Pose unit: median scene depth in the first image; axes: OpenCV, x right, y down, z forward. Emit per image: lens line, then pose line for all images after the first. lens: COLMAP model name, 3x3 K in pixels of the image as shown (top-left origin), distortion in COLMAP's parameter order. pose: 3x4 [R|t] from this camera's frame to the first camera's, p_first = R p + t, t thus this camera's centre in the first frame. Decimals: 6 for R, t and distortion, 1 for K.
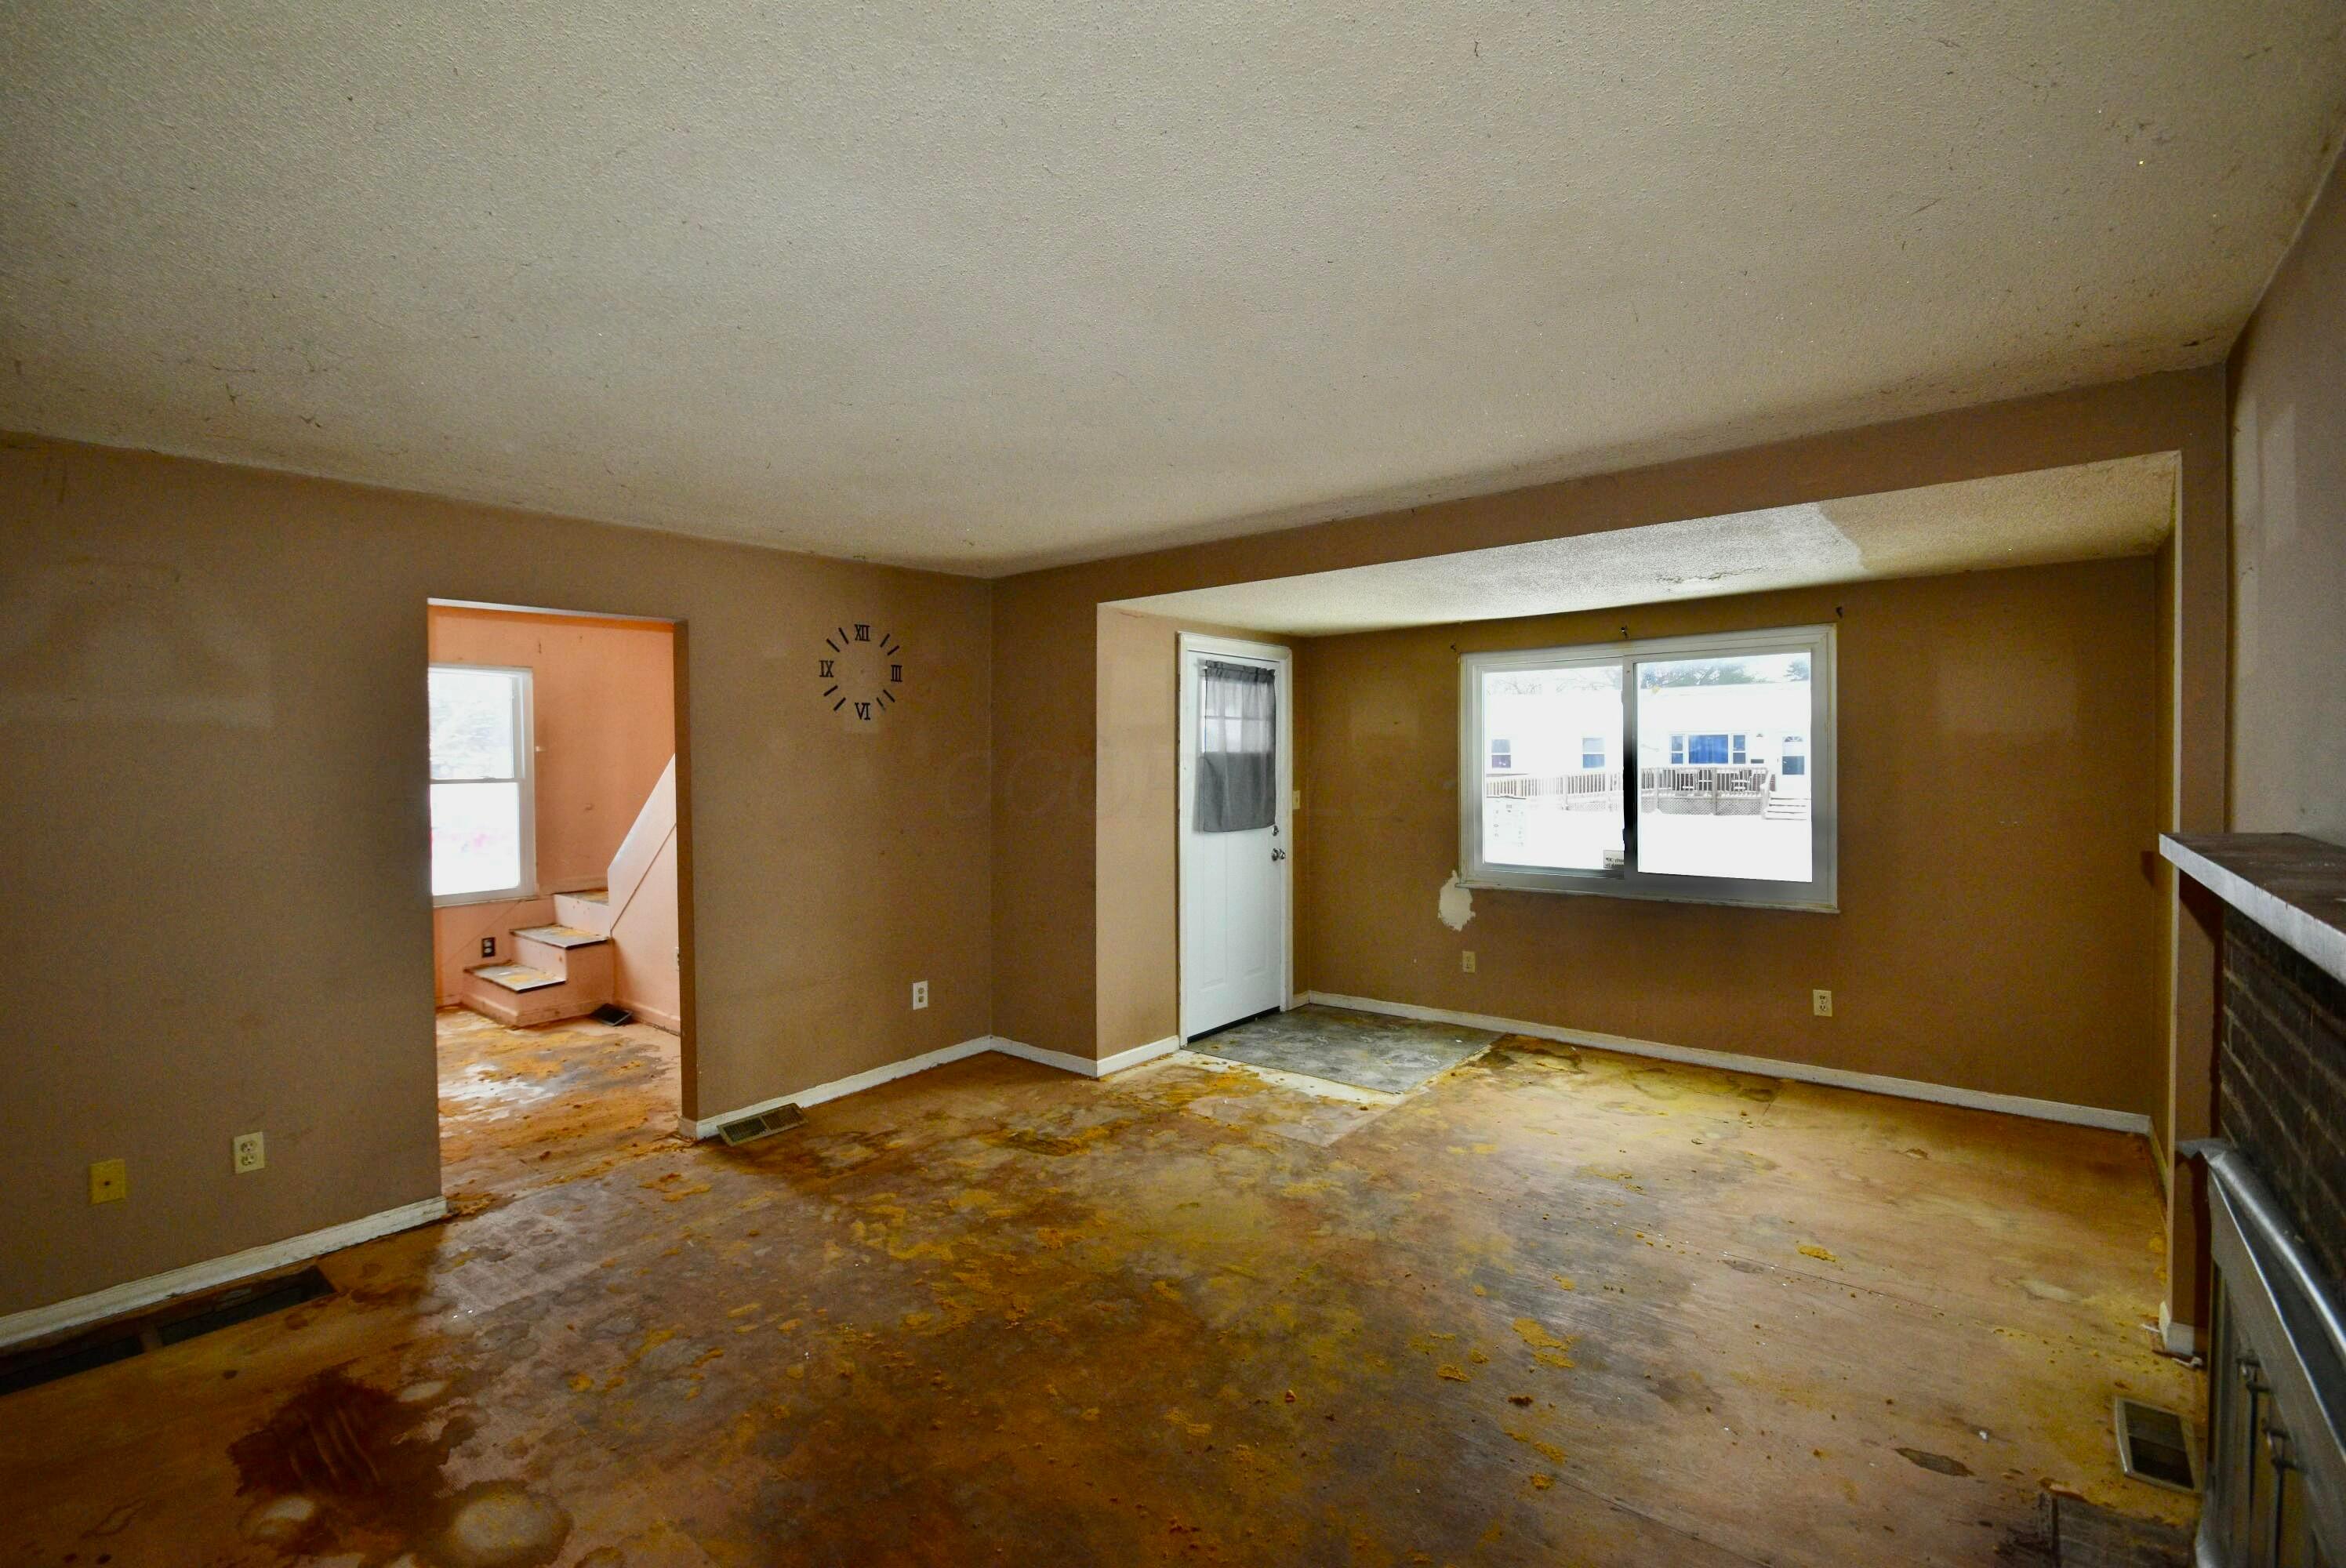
lens RADIAL K [[1034.5, 0, 1170.1], [0, 1034.5, 773.3], [0, 0, 1]] dist [-0.002576, -0.006036]
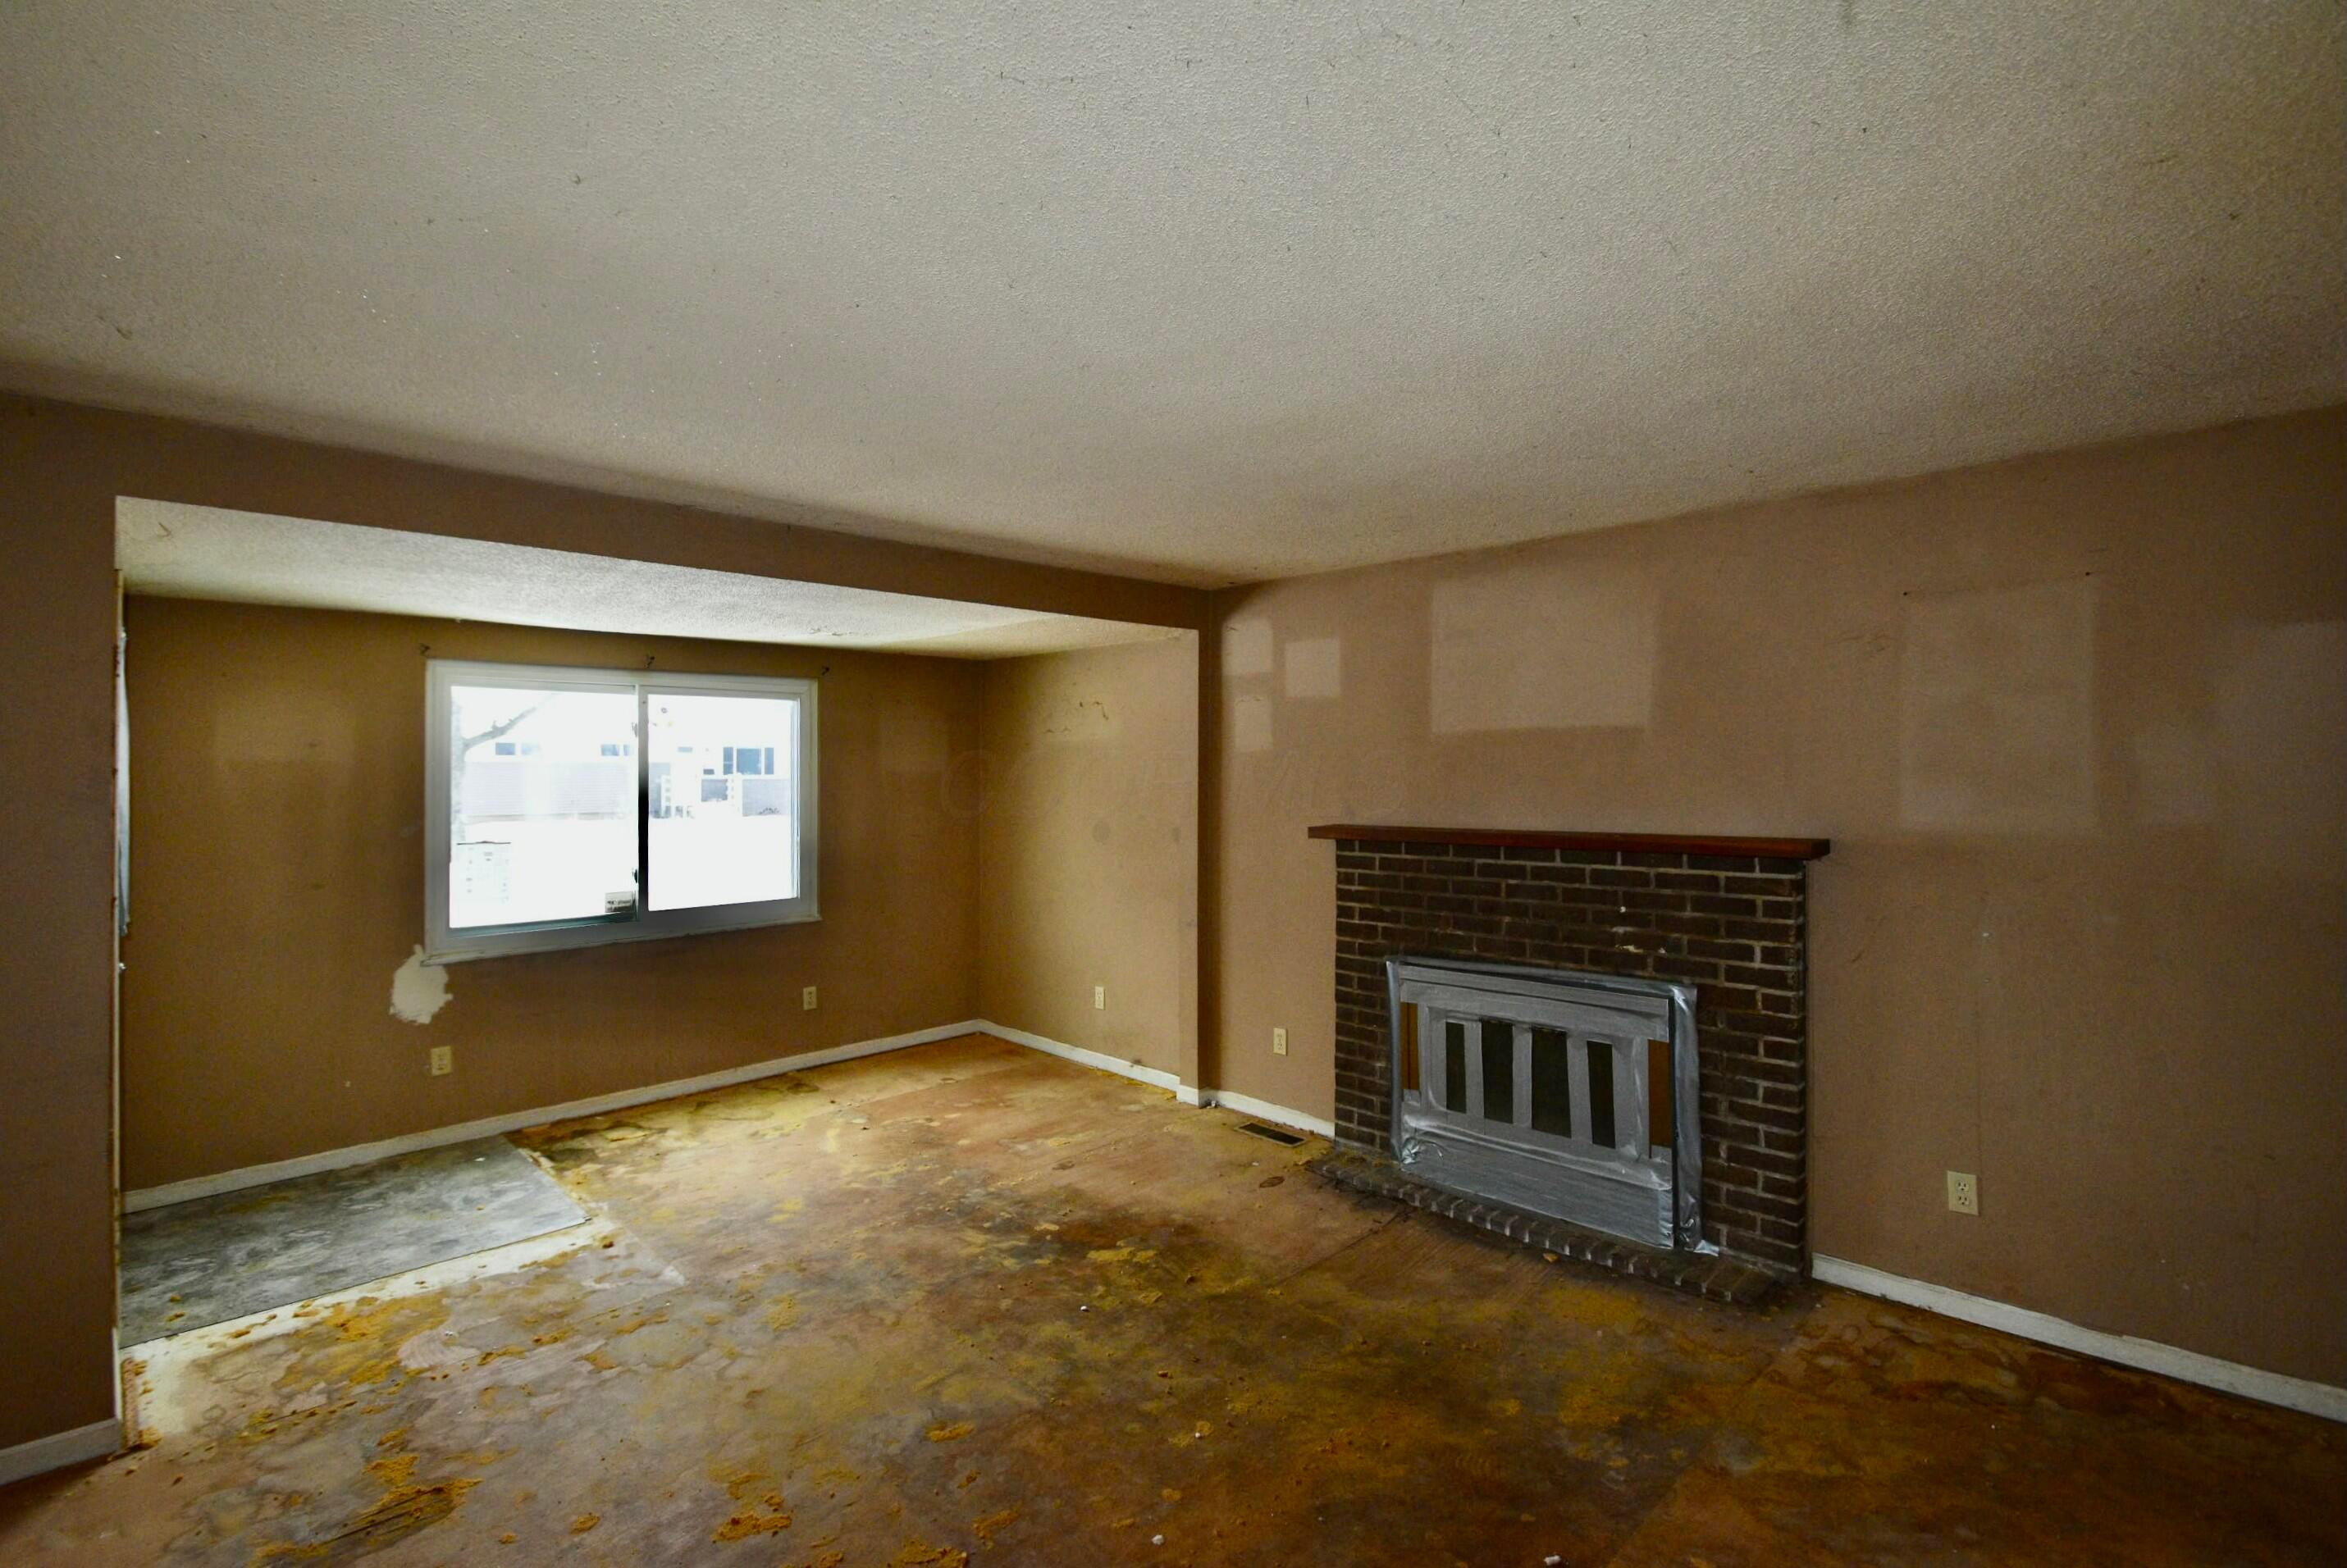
lens RADIAL K [[1066.1, 0, 1173.5], [0, 1066.1, 784.0], [0, 0, 1]] dist [0.049478, -0.038078]
pose [[0.104807, -0.004326, 0.994483, -0.689595], [0.014504, 0.999891, 0.002821, -0.026242], [-0.994387, 0.014128, 0.104858, 0.569641]]
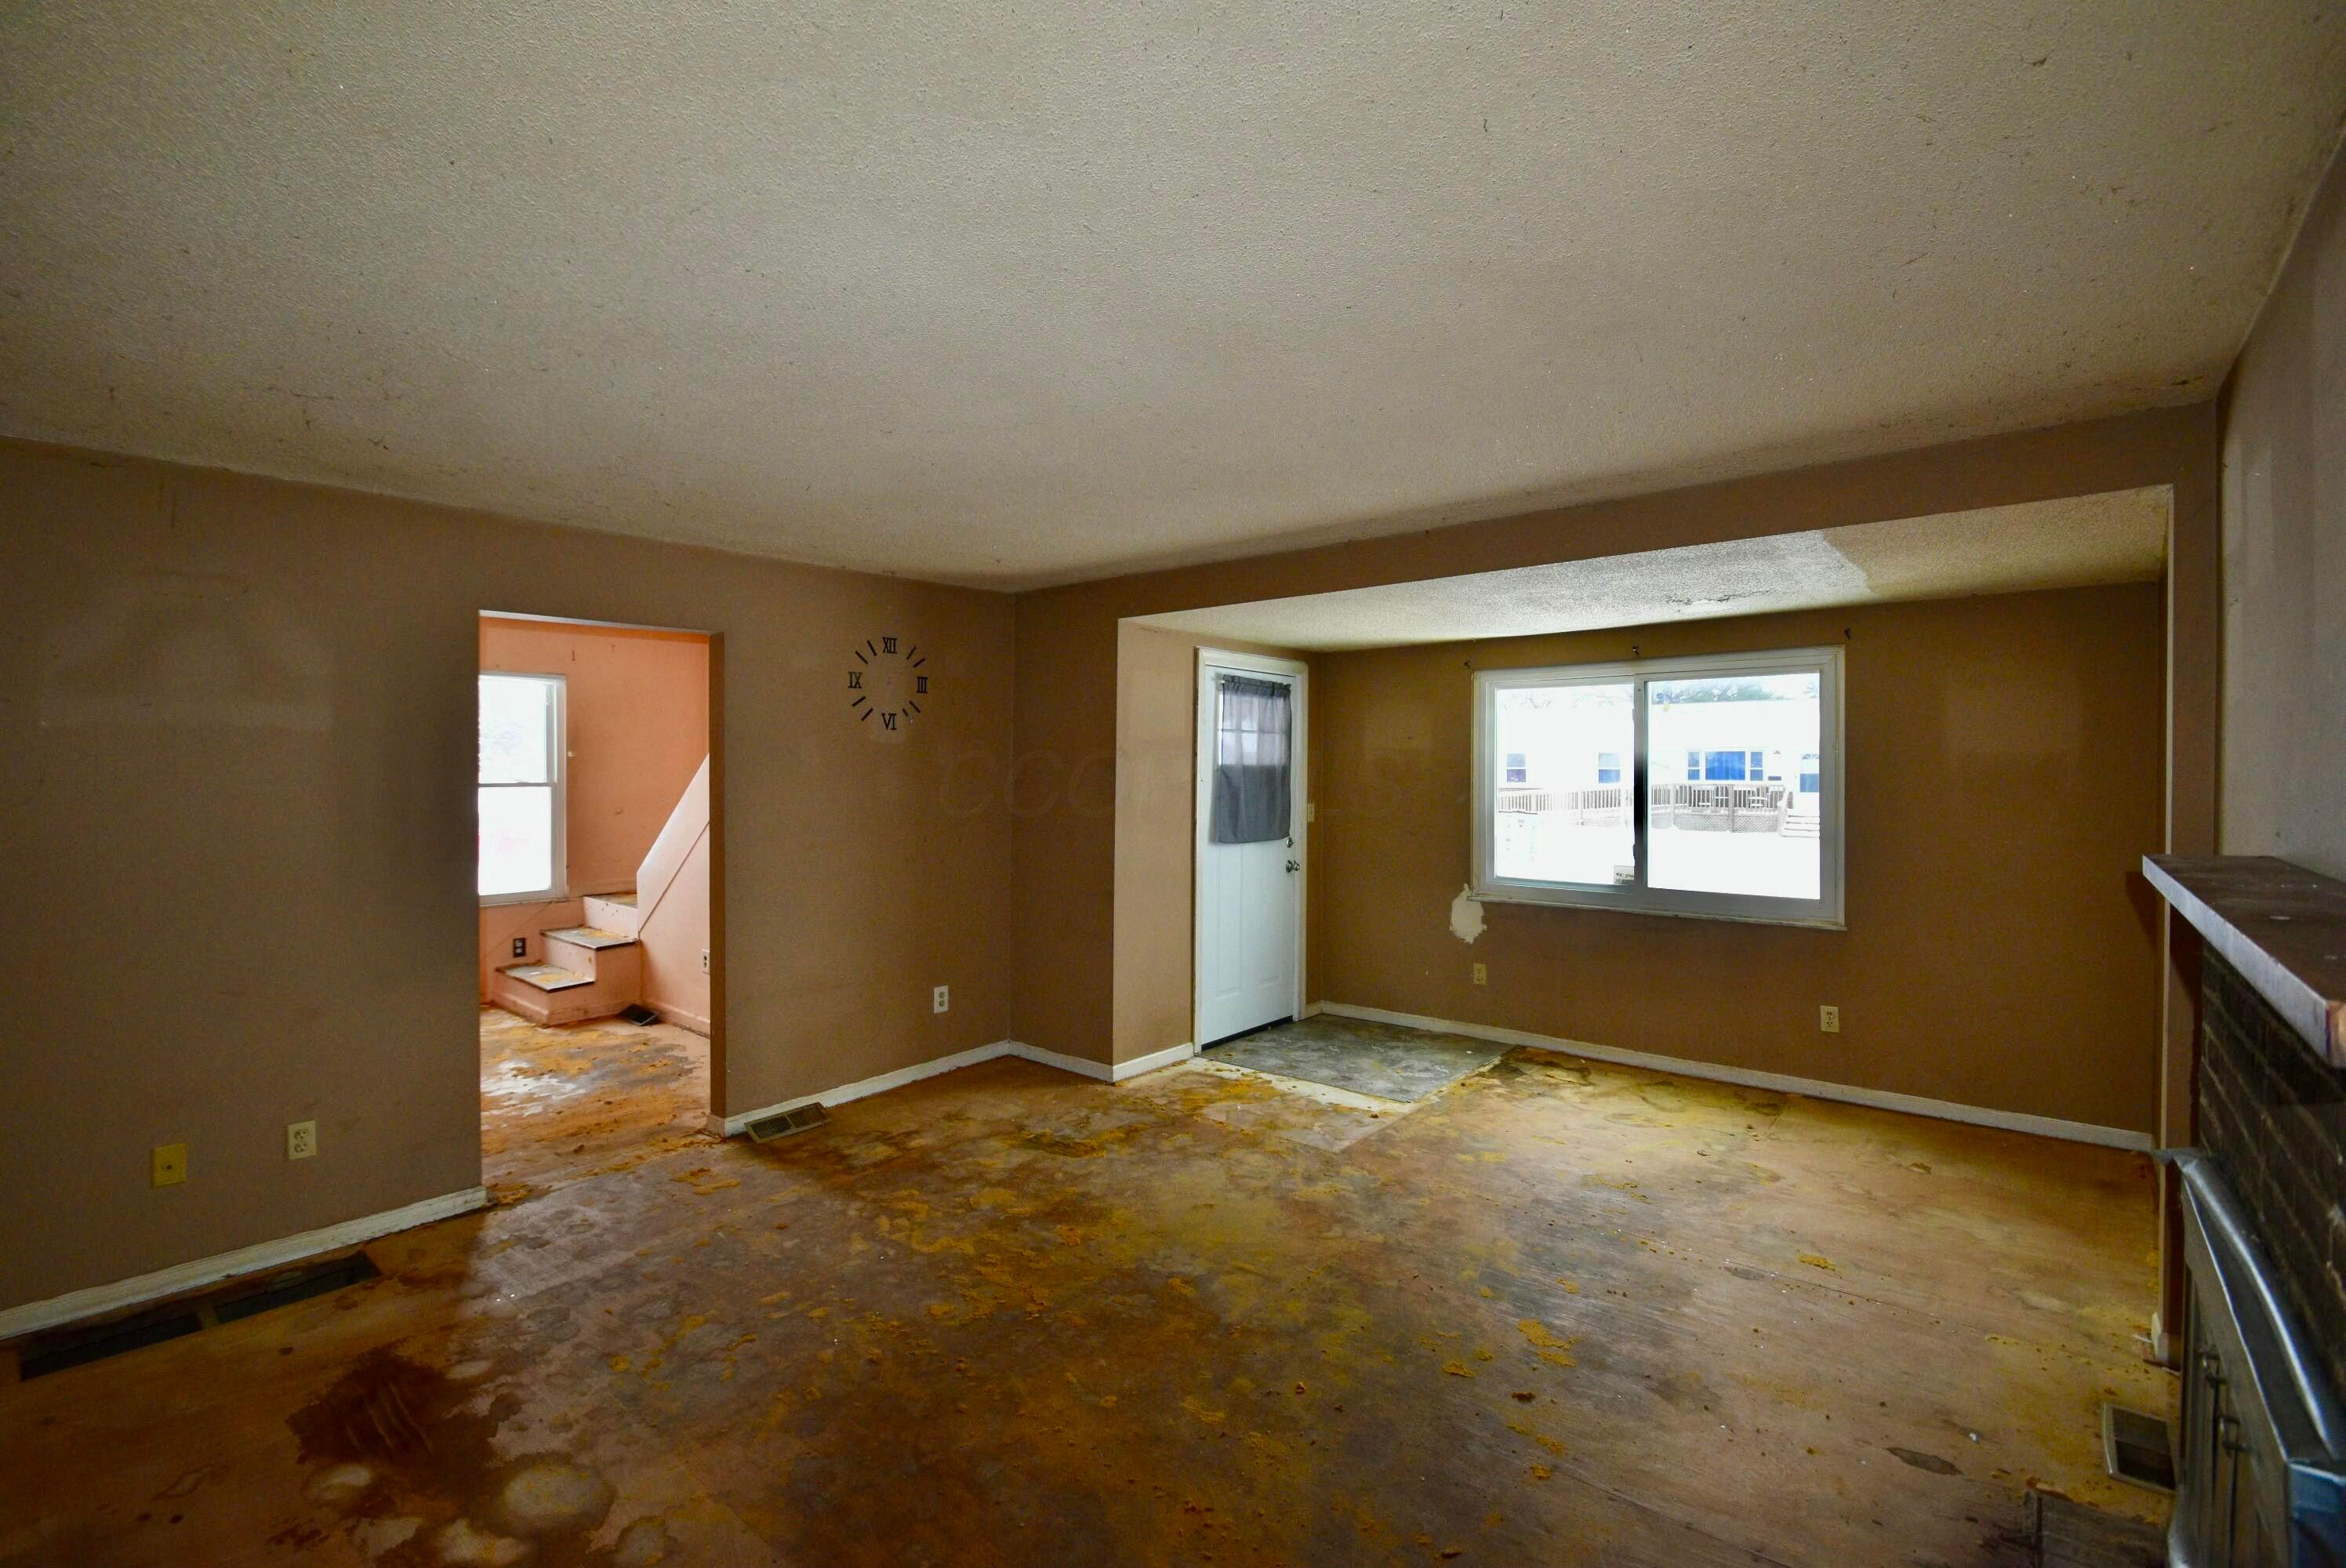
lens RADIAL K [[1034.5, 0, 1170.1], [0, 1034.5, 773.3], [0, 0, 1]] dist [-0.002576, -0.006036]
pose [[0.999851, 0.010691, -0.013539, -0.004794], [-0.010827, 0.999891, -0.010013, -0.001711], [0.013431, 0.010158, 0.999858, -0.029985]]
